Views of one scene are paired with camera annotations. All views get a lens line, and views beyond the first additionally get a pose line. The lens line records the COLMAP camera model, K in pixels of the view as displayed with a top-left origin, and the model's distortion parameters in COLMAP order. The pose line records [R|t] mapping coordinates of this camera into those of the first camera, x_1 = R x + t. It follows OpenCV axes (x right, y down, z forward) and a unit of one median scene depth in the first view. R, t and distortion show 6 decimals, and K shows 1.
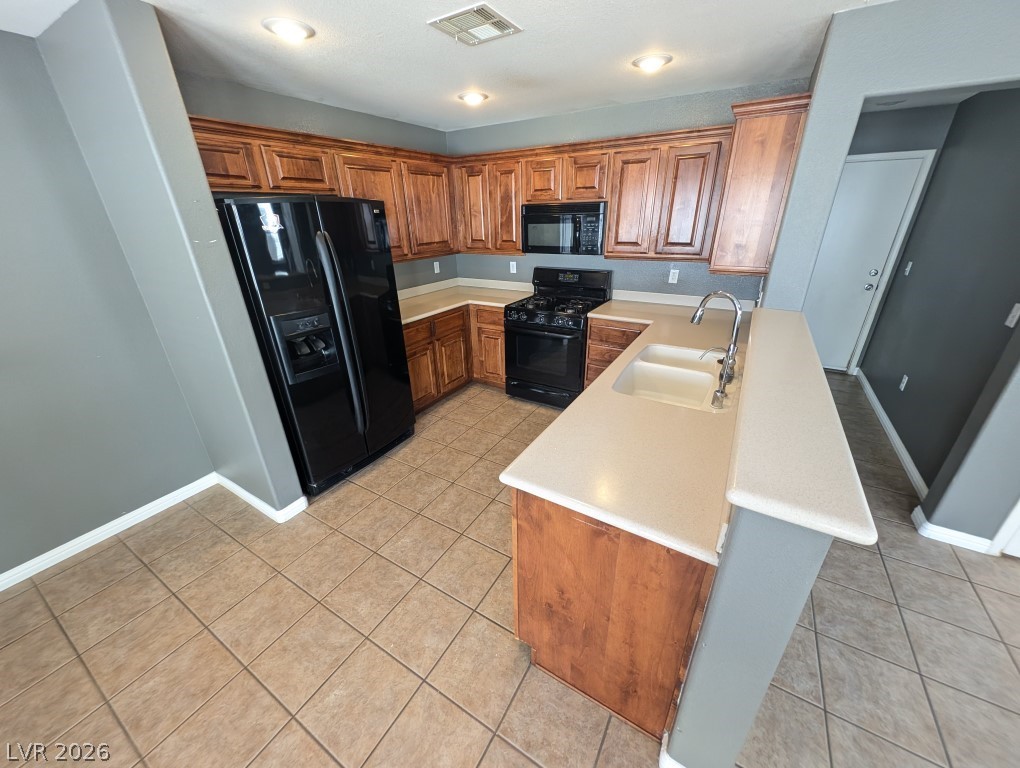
lens RADIAL K [[383.0, 0, 514.3], [0, 383.0, 386.1], [0, 0, 1]] dist [0.006007, -0.001132]
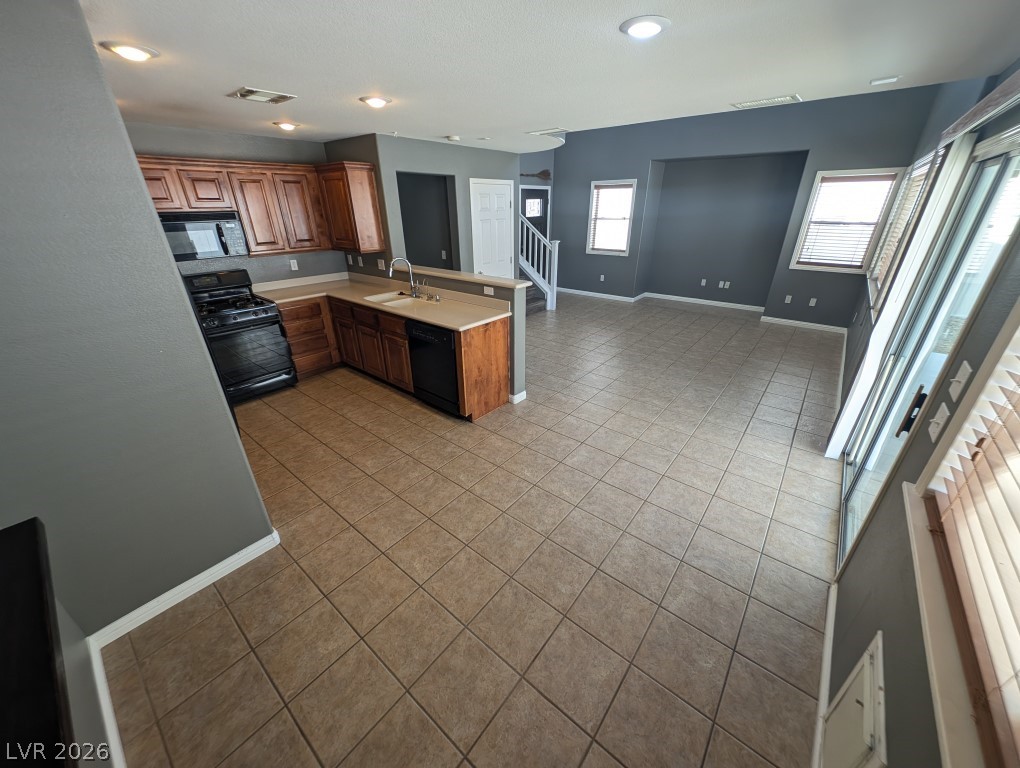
lens RADIAL K [[383.0, 0, 513.1], [0, 383.0, 385.3], [0, 0, 1]] dist [0.006007, -0.001132]
pose [[0.144097, -0.413722, 0.898927, -1.303933], [0.411601, 0.851157, 0.325757, -0.065567], [-0.899901, 0.323059, 0.292937, 0.047965]]
